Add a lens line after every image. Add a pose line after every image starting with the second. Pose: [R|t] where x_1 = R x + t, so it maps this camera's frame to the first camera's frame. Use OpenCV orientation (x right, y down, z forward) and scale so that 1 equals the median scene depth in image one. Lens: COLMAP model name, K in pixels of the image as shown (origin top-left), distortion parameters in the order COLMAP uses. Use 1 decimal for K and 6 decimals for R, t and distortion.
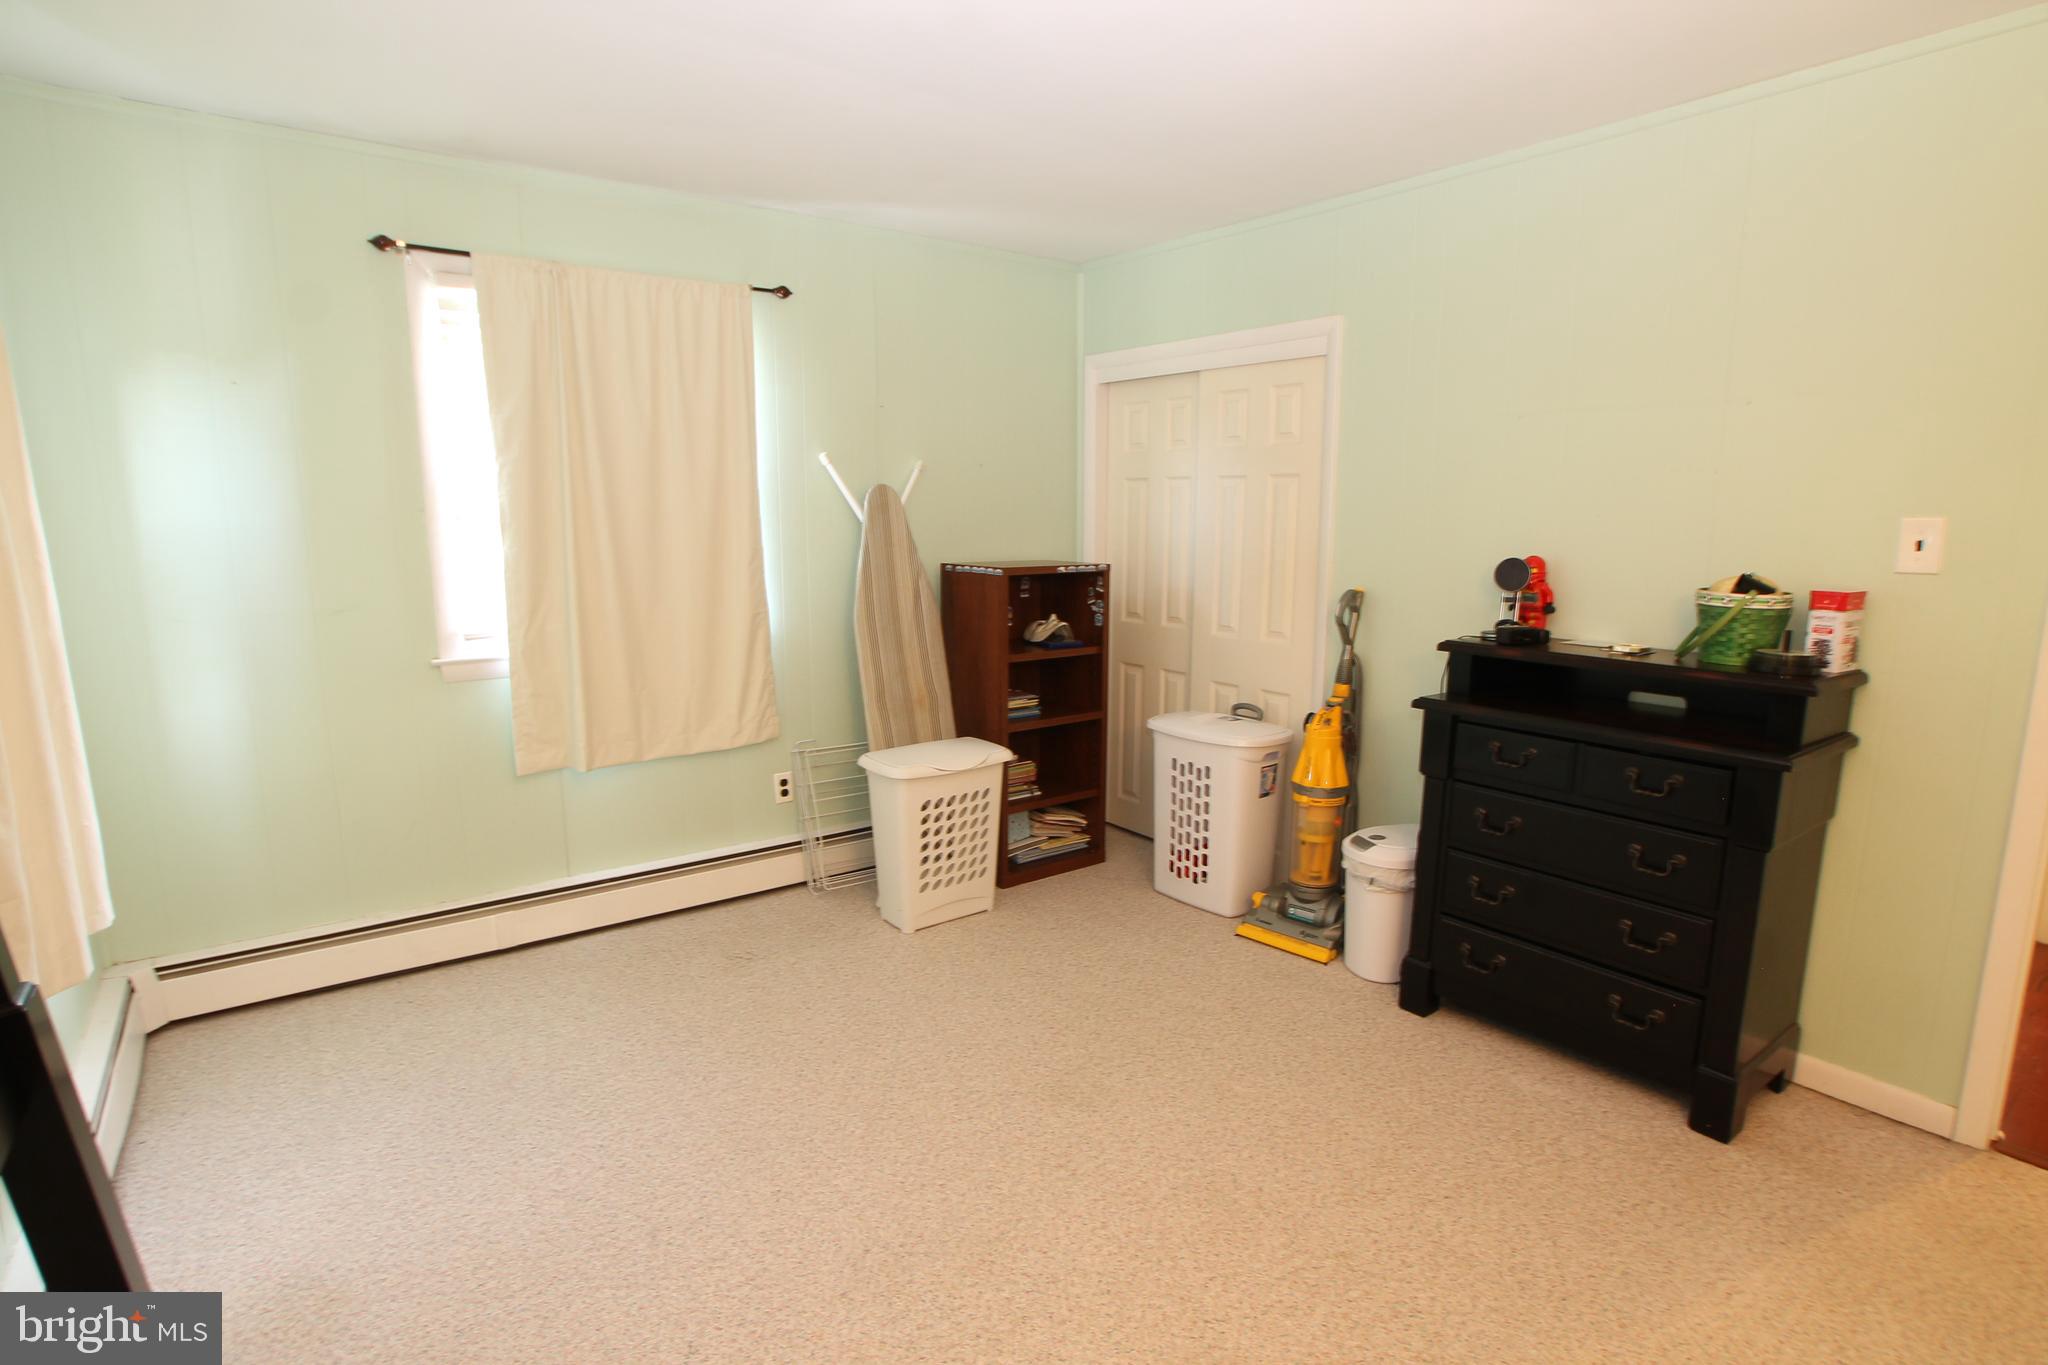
lens RADIAL K [[1045.3, 0, 1034.7], [0, 1045.3, 688.0], [0, 0, 1]] dist [-0.082275, 0.044549]
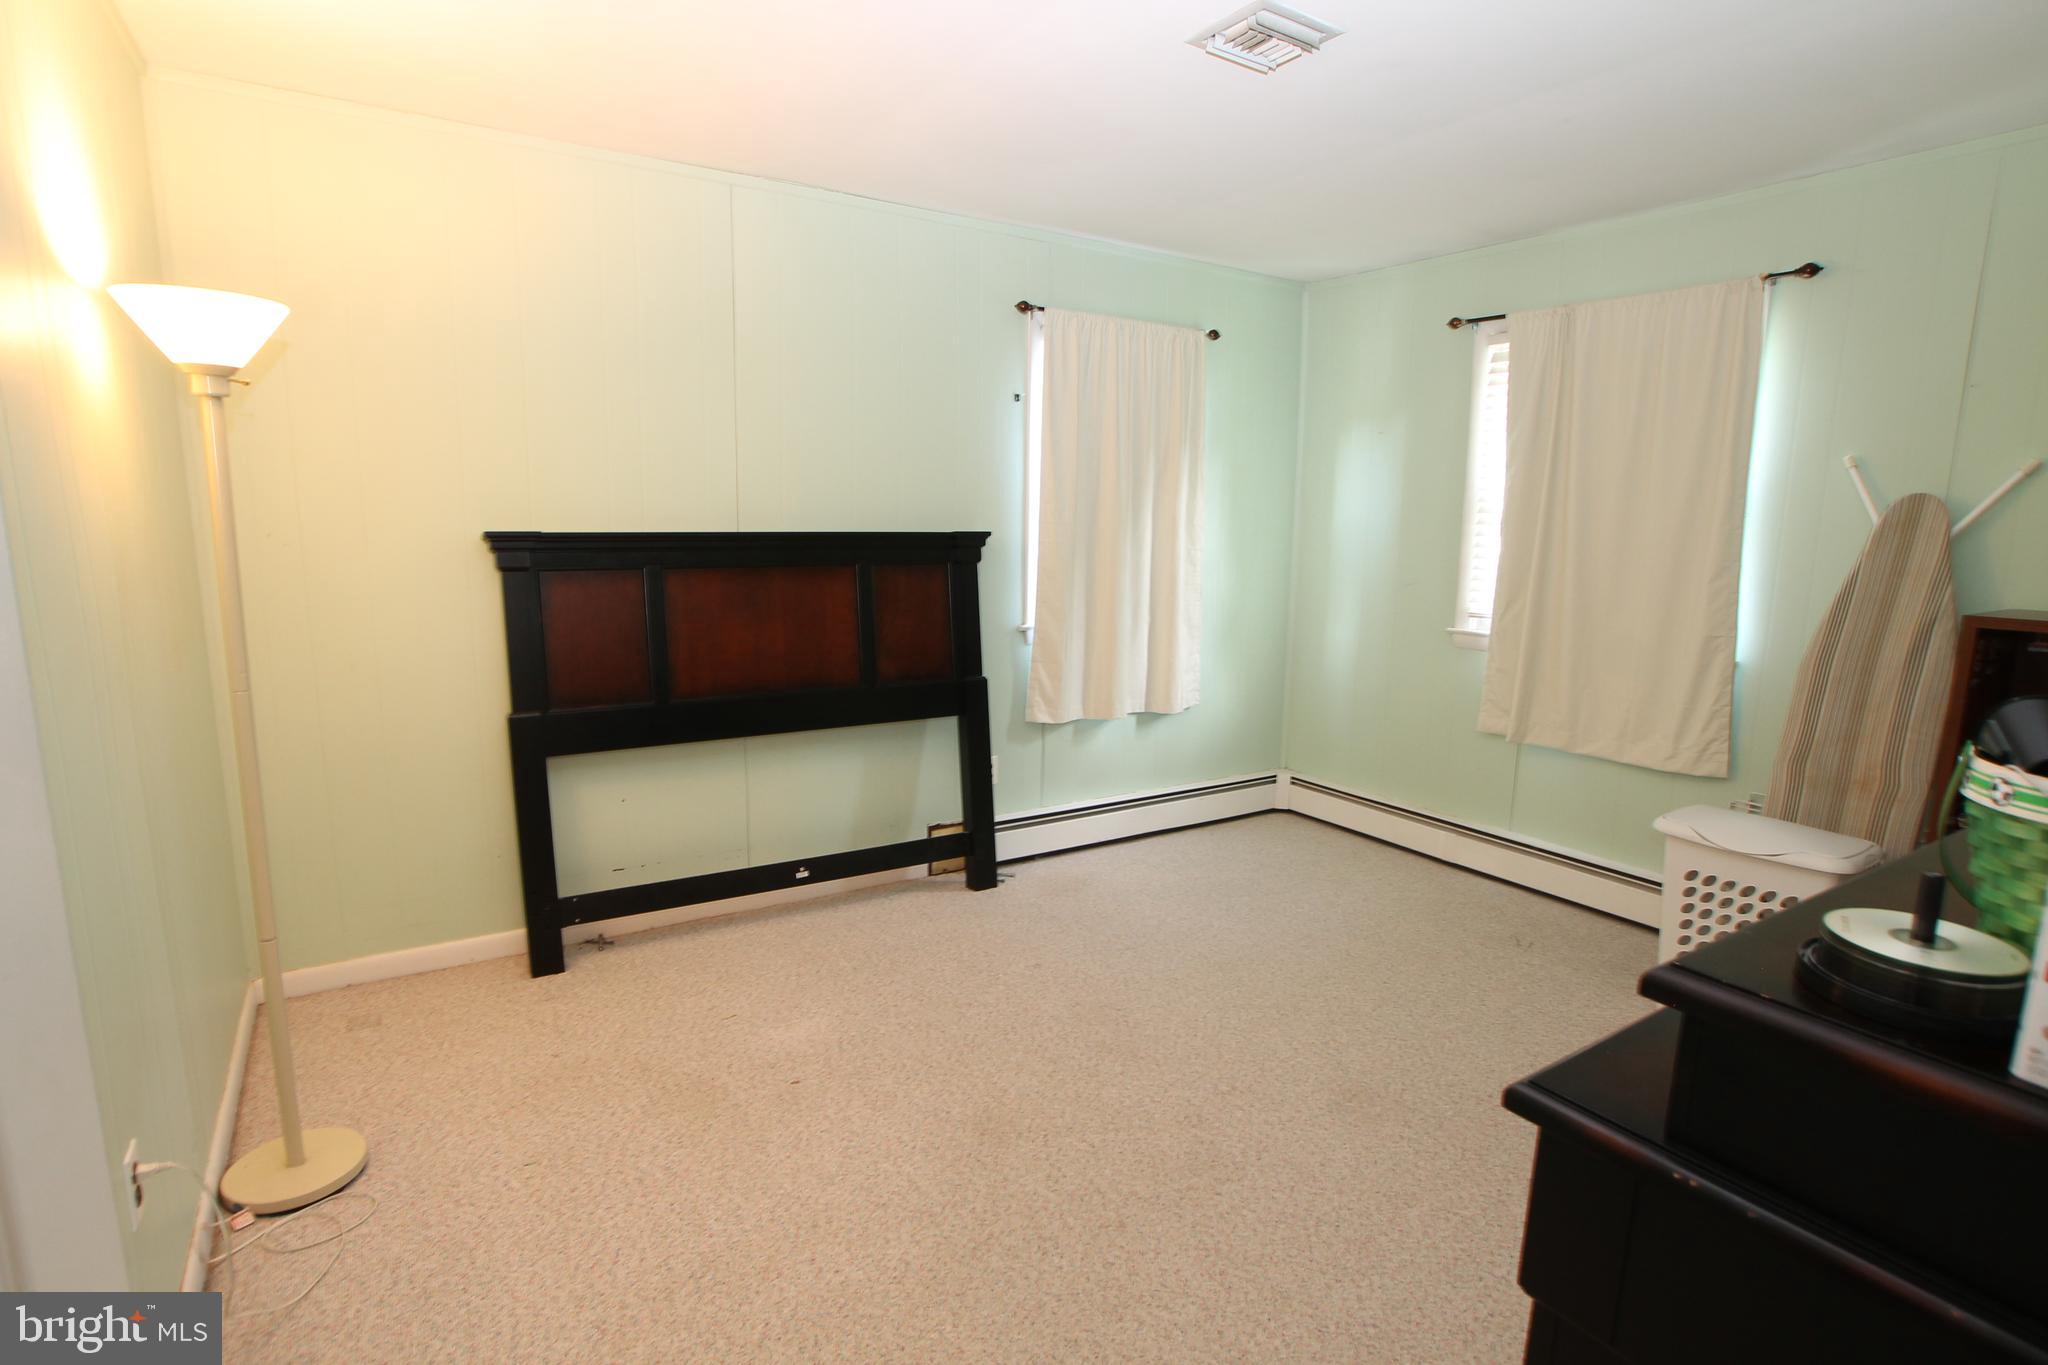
lens RADIAL K [[1045.3, 0, 1034.7], [0, 1045.3, 688.0], [0, 0, 1]] dist [-0.082275, 0.044549]
pose [[-0.075819, 0.159658, -0.984257, 0.740306], [-0.187530, 0.967200, 0.171337, -0.075940], [0.979328, 0.197568, -0.043392, 0.509761]]
